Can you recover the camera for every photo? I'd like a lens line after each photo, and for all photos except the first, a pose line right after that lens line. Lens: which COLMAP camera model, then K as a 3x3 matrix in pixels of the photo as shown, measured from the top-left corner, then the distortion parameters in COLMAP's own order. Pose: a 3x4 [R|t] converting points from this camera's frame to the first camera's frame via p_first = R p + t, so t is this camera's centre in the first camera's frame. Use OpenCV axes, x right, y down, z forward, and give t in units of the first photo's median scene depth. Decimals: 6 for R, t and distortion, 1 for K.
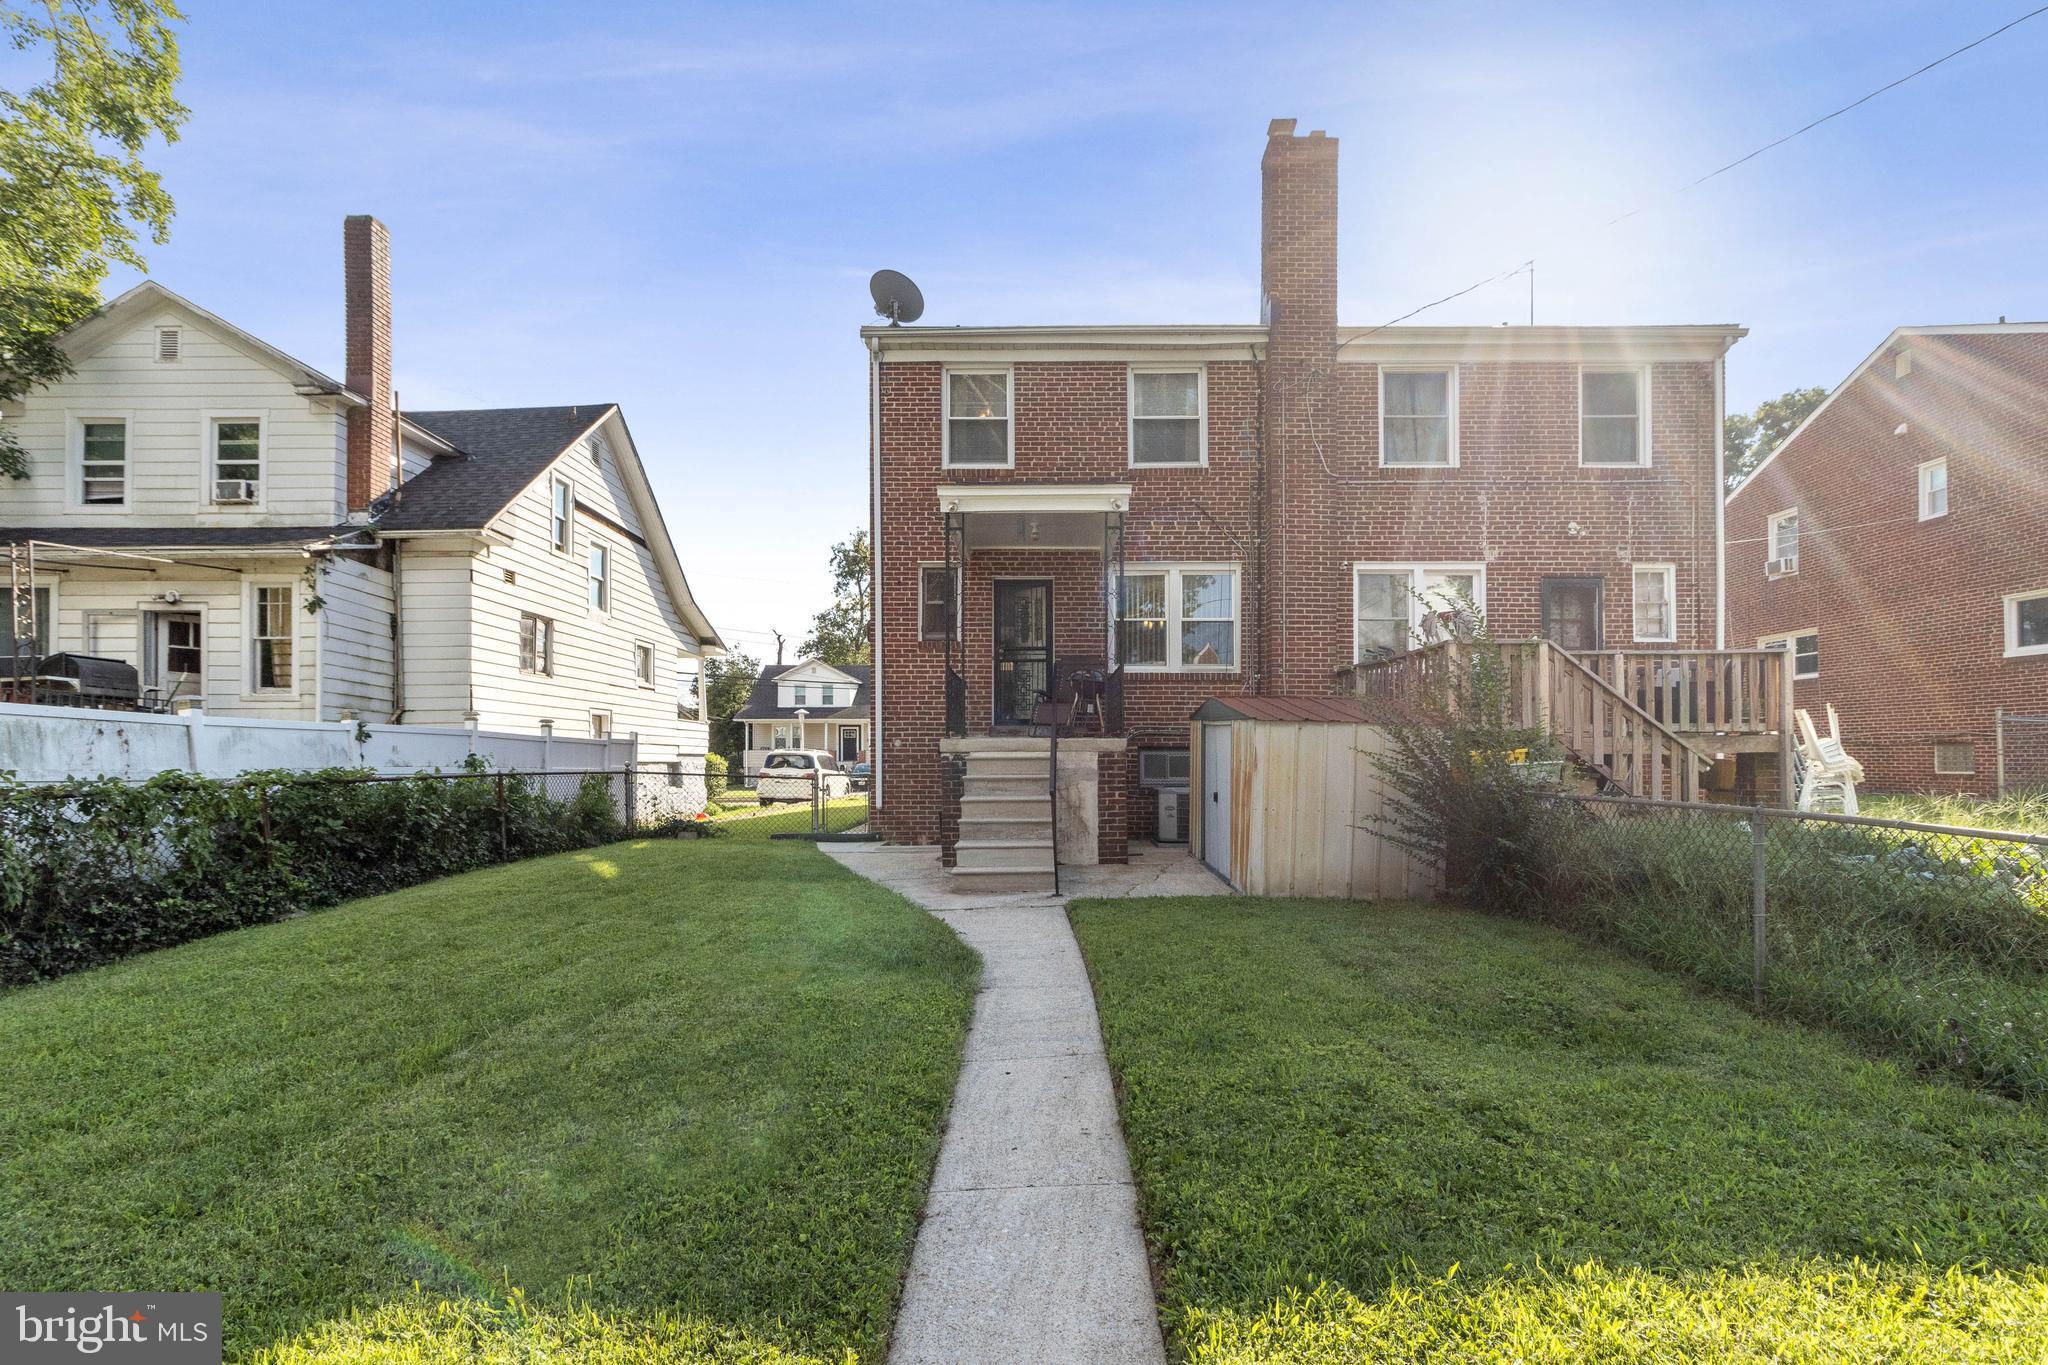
lens RADIAL K [[967.9, 0, 1012.3], [0, 967.9, 768.1], [0, 0, 1]] dist [-0.003318, 0.005033]
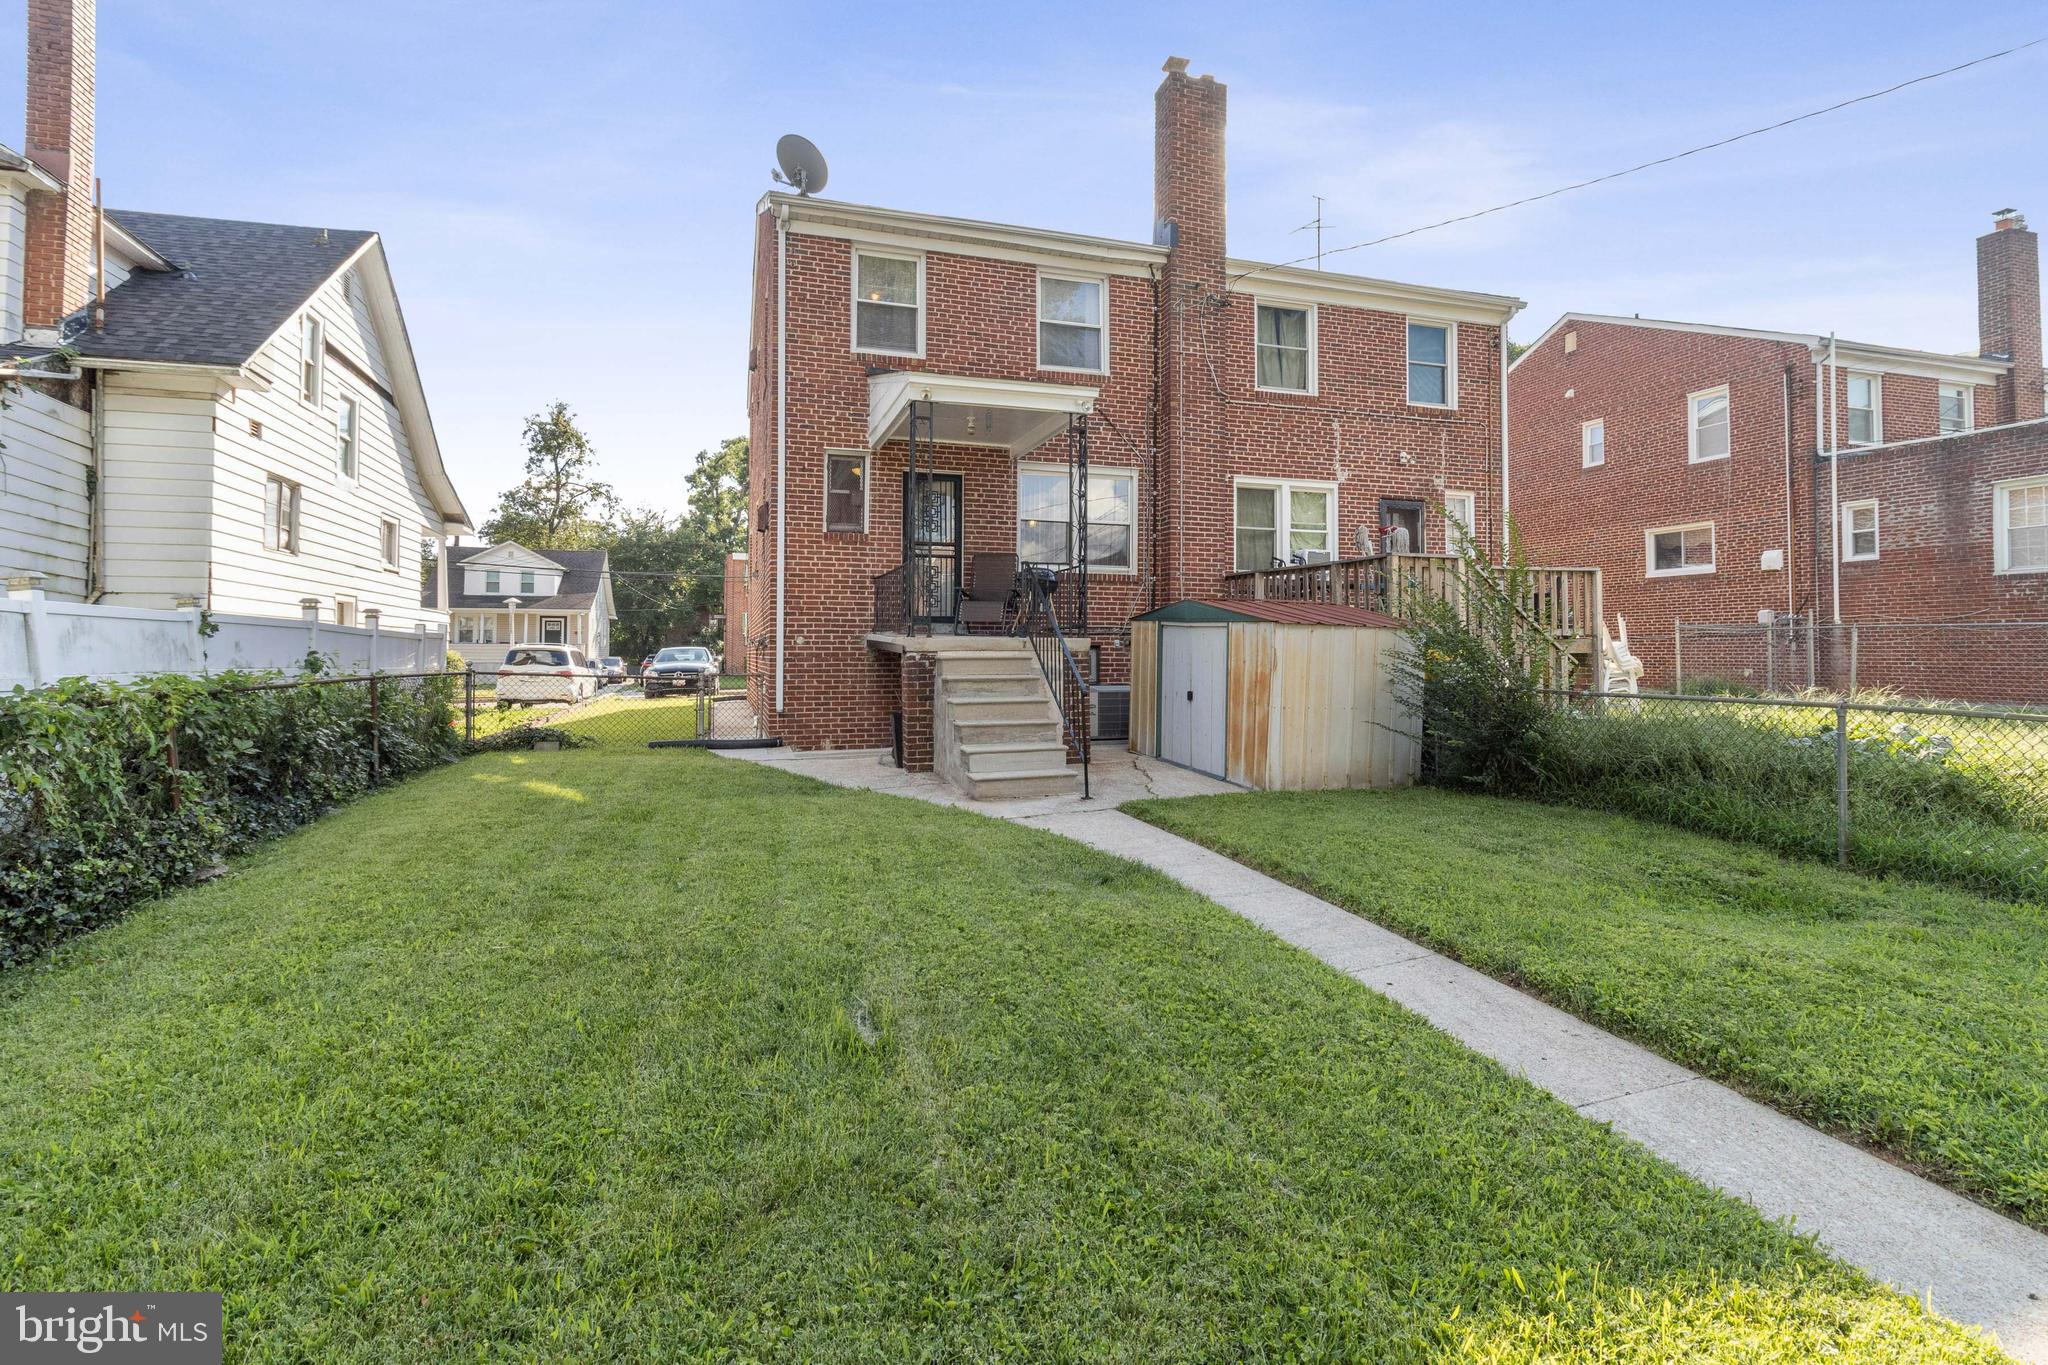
lens RADIAL K [[967.9, 0, 1046.6], [0, 967.9, 639.4], [0, 0, 1]] dist [-0.003318, 0.005033]
pose [[0.950715, 0.006996, 0.309987, -0.179336], [0.000727, 0.999692, -0.024790, -0.003354], [-0.310065, 0.023794, 0.950418, 0.044789]]
